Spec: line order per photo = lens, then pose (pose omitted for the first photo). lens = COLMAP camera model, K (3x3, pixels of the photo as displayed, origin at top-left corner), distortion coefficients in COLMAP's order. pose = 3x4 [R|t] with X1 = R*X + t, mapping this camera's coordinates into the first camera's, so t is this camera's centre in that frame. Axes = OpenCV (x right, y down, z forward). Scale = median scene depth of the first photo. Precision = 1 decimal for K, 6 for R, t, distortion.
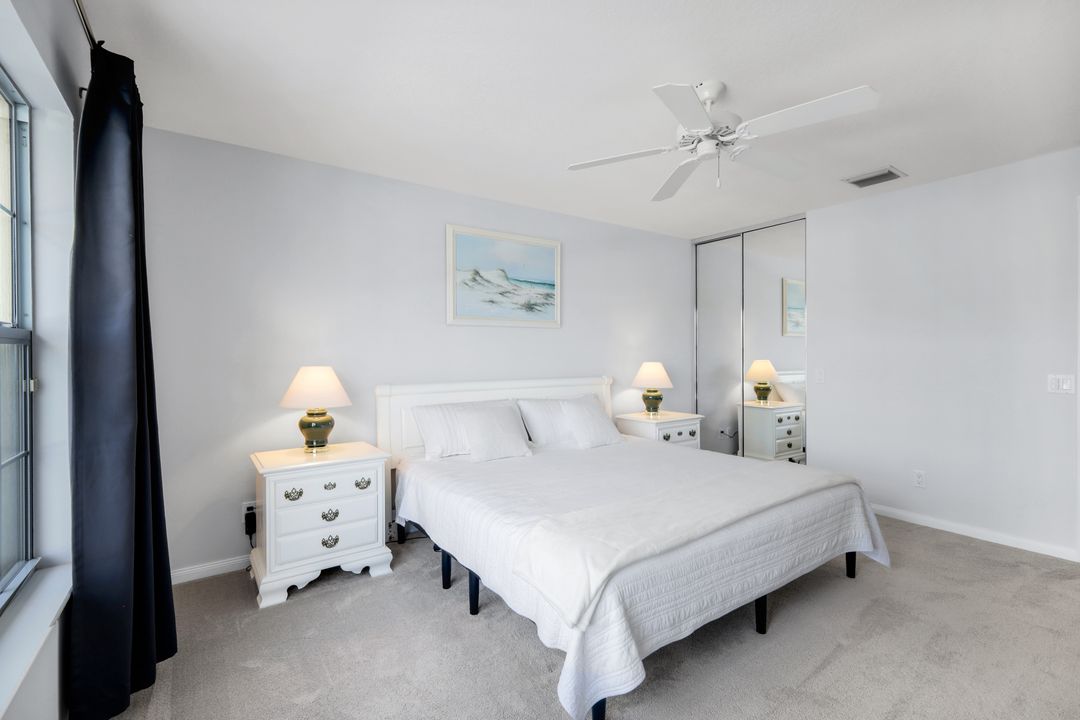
lens RADIAL K [[483.7, 0, 544.9], [0, 483.7, 349.9], [0, 0, 1]] dist [0.001553, 0.000067]
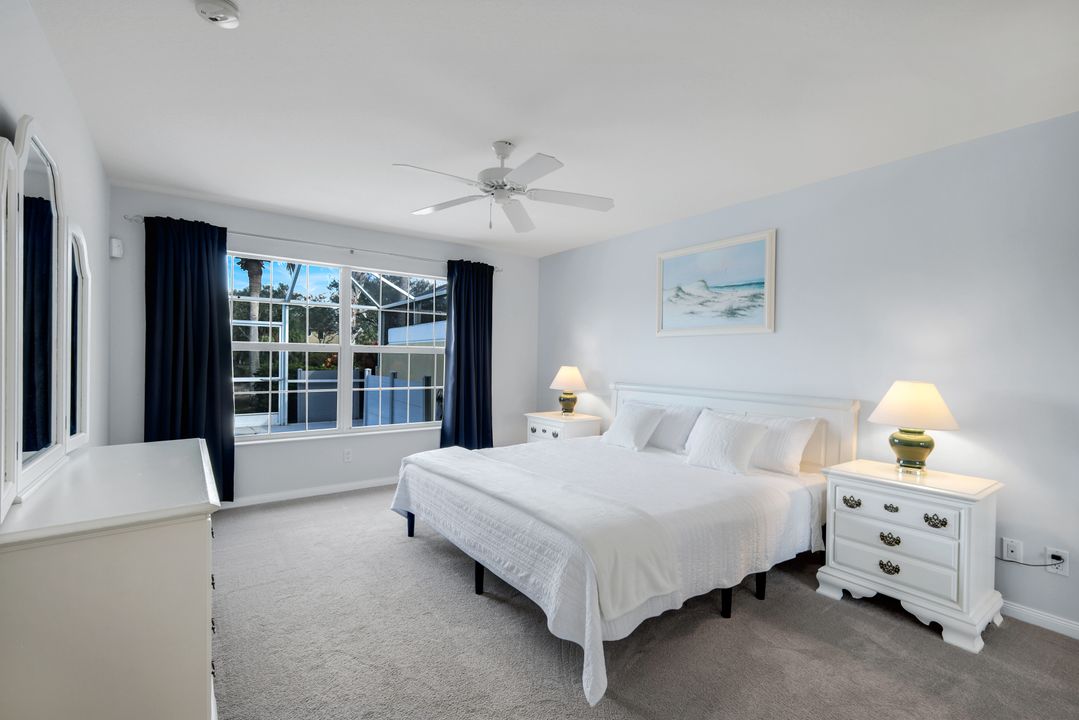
lens RADIAL K [[478.9, 0, 539.5], [0, 478.9, 360.0], [0, 0, 1]] dist [0.000305, 0.000053]
pose [[0.012581, 0.006958, -0.999897, 0.879531], [-0.010354, 0.999923, 0.006828, 0.000328], [0.999867, 0.010267, 0.012652, 0.608834]]
